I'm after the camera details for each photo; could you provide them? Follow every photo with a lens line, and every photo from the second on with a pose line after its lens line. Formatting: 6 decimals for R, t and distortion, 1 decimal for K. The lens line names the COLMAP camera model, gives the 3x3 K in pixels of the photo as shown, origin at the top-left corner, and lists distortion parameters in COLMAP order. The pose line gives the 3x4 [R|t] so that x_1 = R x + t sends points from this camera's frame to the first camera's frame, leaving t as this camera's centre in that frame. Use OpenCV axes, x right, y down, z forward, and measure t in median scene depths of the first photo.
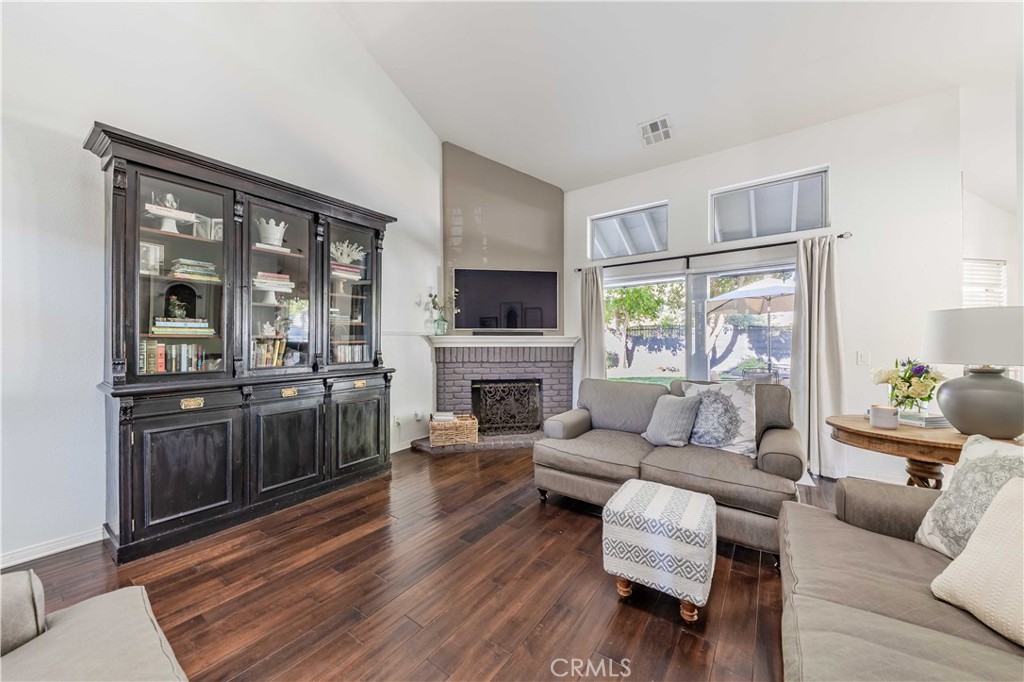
lens RADIAL K [[362.4, 0, 512.0], [0, 362.4, 341.0], [0, 0, 1]] dist [-0.000290, -0.000030]
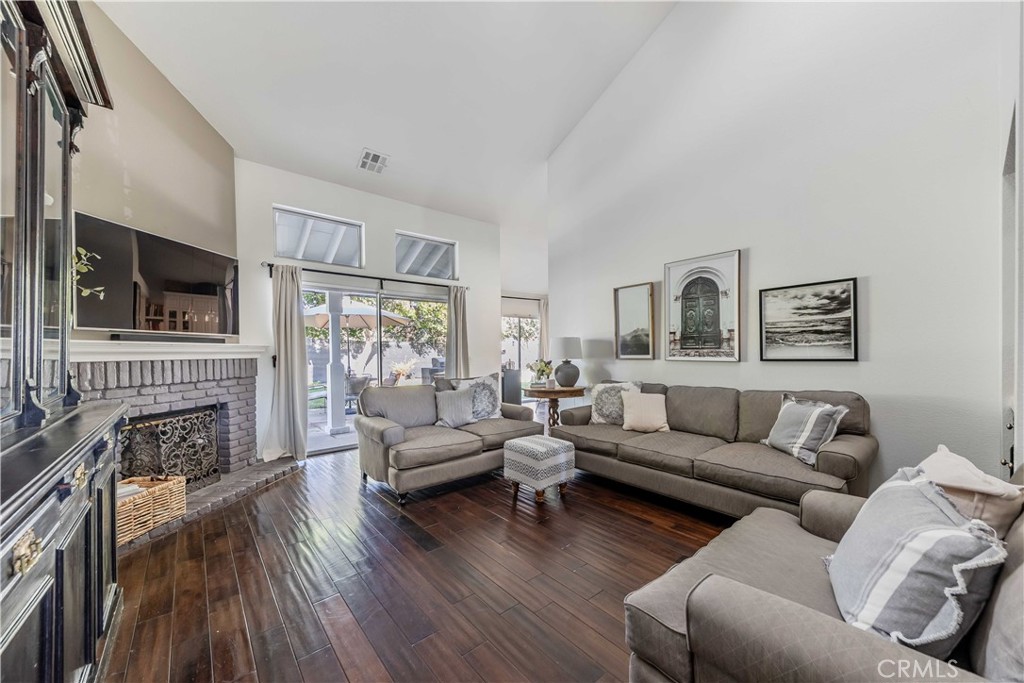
lens RADIAL K [[383.0, 0, 511.3], [0, 383.0, 349.6], [0, 0, 1]] dist [0.000589, 0.000046]
pose [[0.242054, 0.004887, 0.970250, -0.553186], [0.002364, 0.999981, -0.005627, 0.003797], [-0.970260, 0.003656, 0.242038, 0.267294]]
